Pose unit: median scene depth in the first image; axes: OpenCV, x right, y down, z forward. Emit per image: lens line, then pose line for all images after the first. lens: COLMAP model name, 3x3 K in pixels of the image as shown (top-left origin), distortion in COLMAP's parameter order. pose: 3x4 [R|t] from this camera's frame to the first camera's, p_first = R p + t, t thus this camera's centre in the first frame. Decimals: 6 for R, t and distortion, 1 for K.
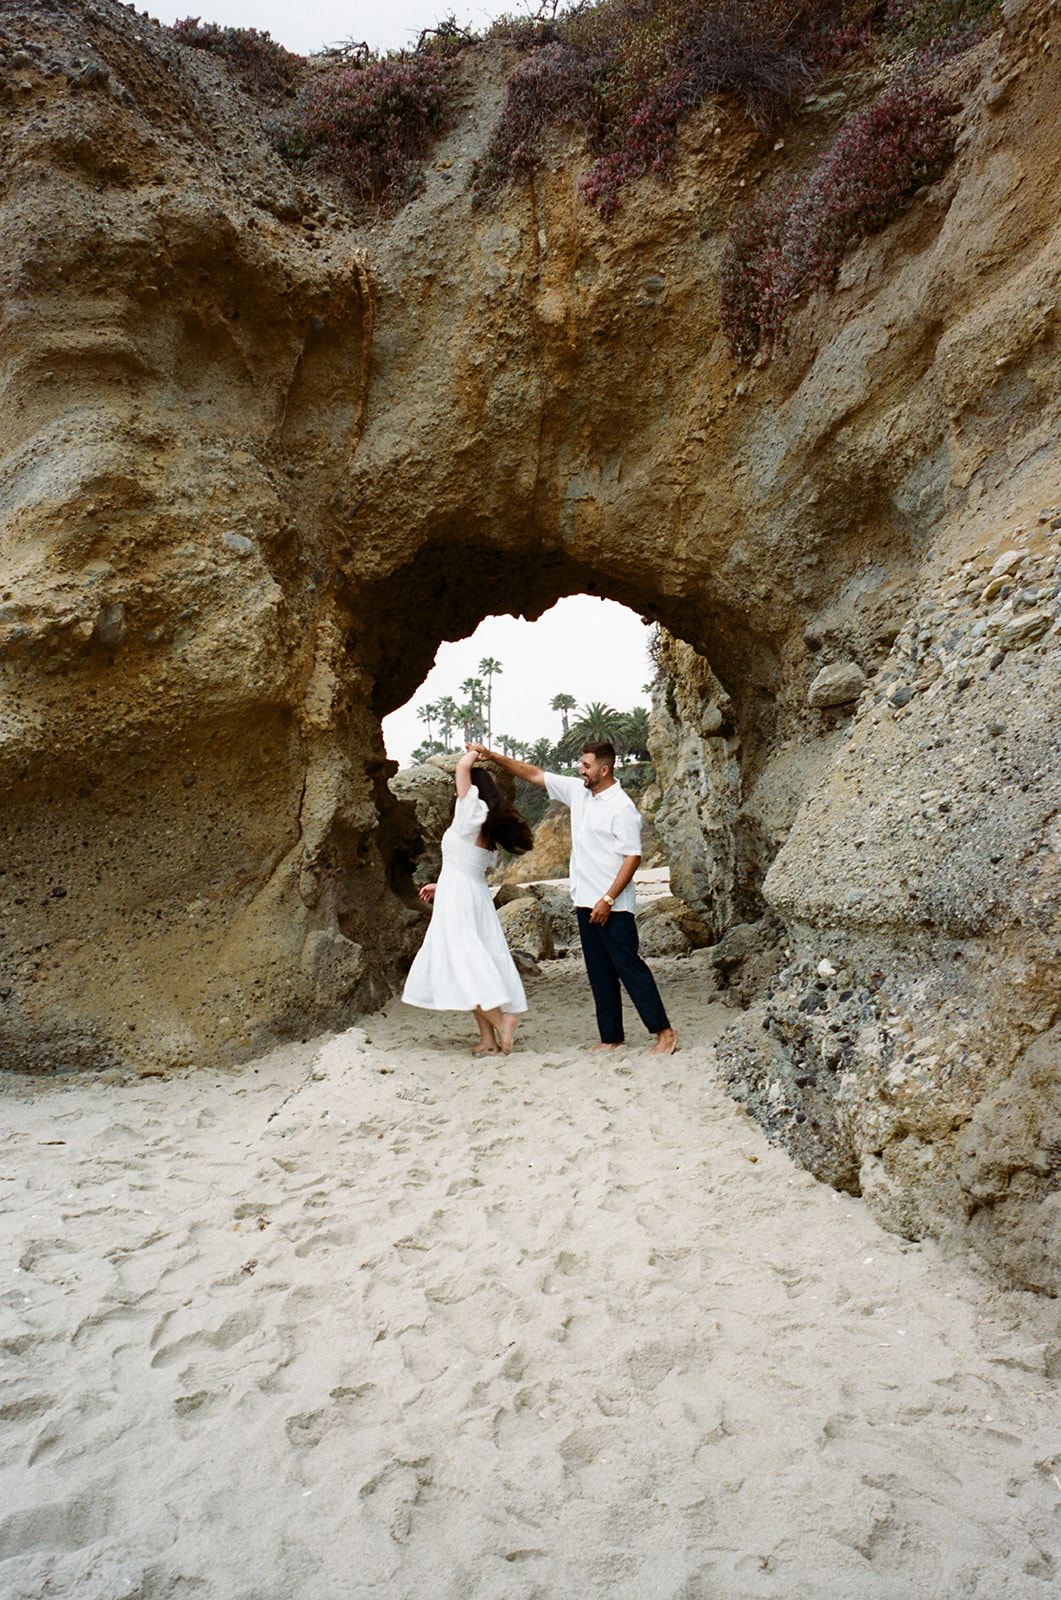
lens RADIAL K [[1610.2, 0, 530.4], [0, 1610.2, 798.7], [0, 0, 1]] dist [0.029116, 0.000000]
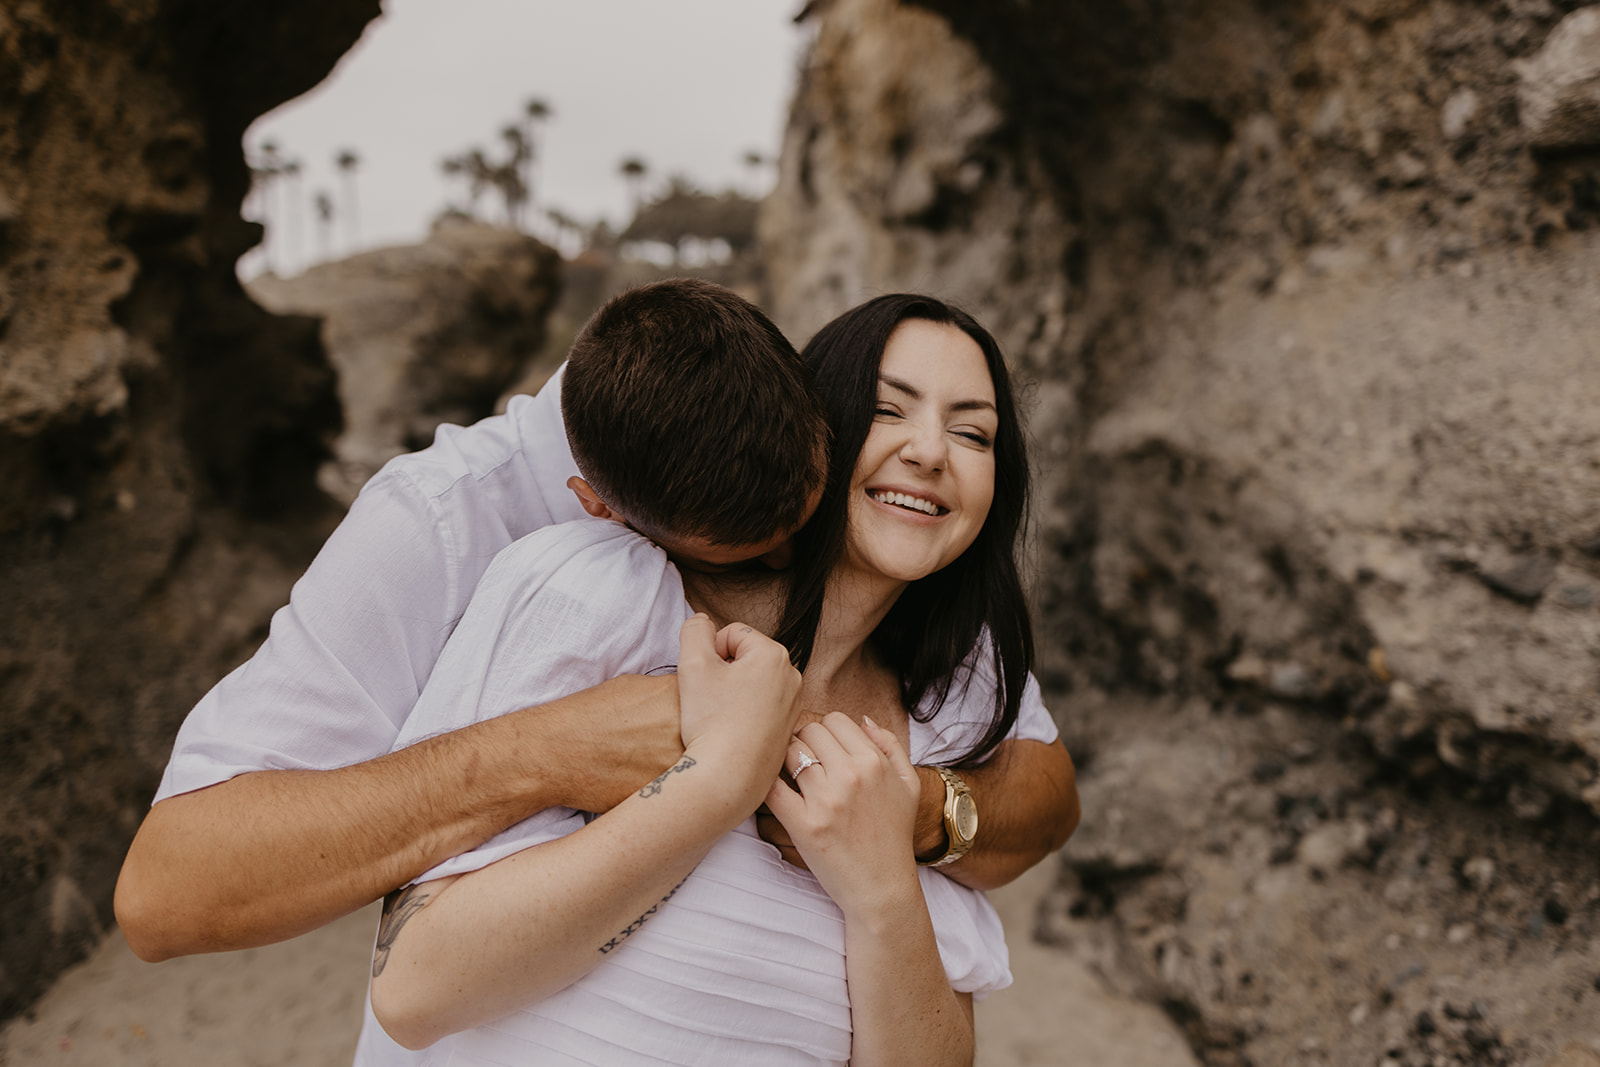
lens RADIAL K [[1610.2, 0, 802.6], [0, 1610.2, 531.9], [0, 0, 1]] dist [0.029116, 0.000000]
pose [[0.988007, 0.055300, 0.144168, -0.001797], [-0.076052, 0.986846, 0.142659, -0.015006], [-0.134383, -0.151912, 0.979216, 0.607947]]
